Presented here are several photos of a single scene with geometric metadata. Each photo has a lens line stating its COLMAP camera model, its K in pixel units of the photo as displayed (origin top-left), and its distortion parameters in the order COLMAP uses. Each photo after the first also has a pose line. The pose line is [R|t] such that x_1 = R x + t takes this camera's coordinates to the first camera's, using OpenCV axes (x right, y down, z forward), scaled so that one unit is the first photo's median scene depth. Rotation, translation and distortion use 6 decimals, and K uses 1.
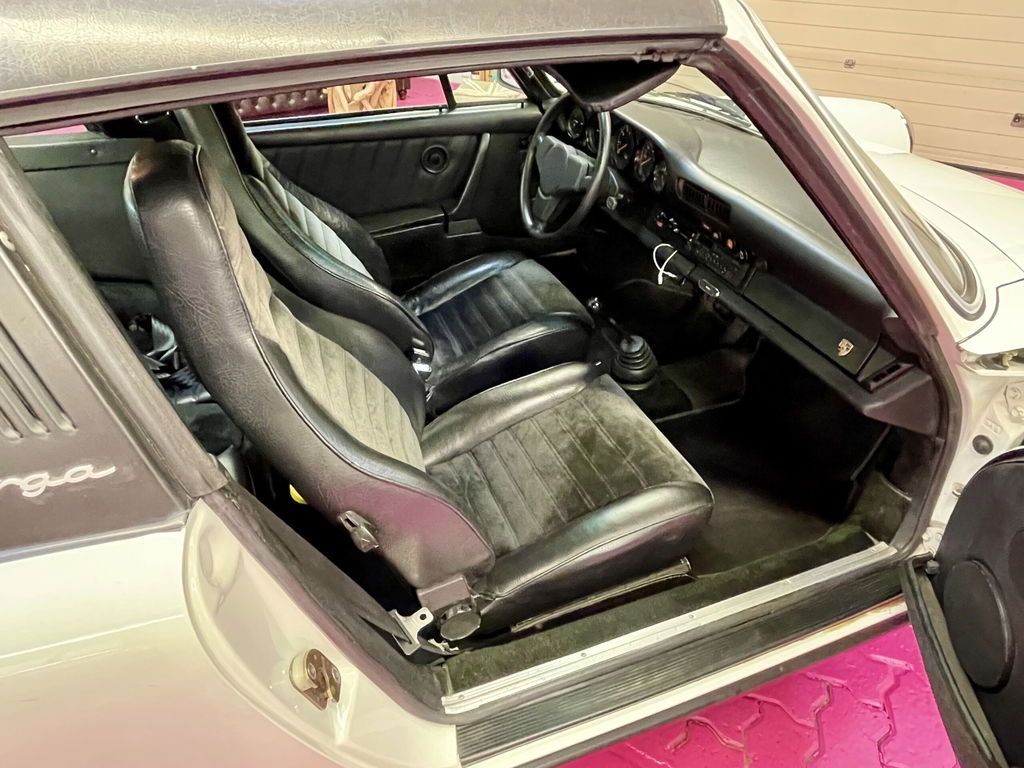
lens RADIAL K [[595.9, 0, 512.0], [0, 595.9, 384.0], [0, 0, 1]] dist [0.052914, -0.095868]
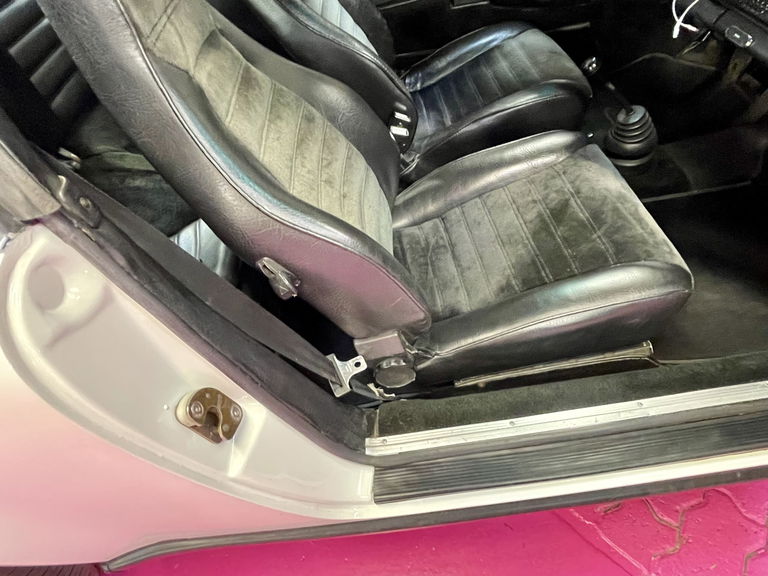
lens RADIAL K [[477.0, 0, 384.0], [0, 477.0, 288.0], [0, 0, 1]] dist [-0.003301, -0.006455]
pose [[0.959527, 0.104117, -0.261664, 0.074168], [-0.038151, 0.968640, 0.245524, 0.037801], [0.279021, -0.225604, 0.933408, 0.193248]]
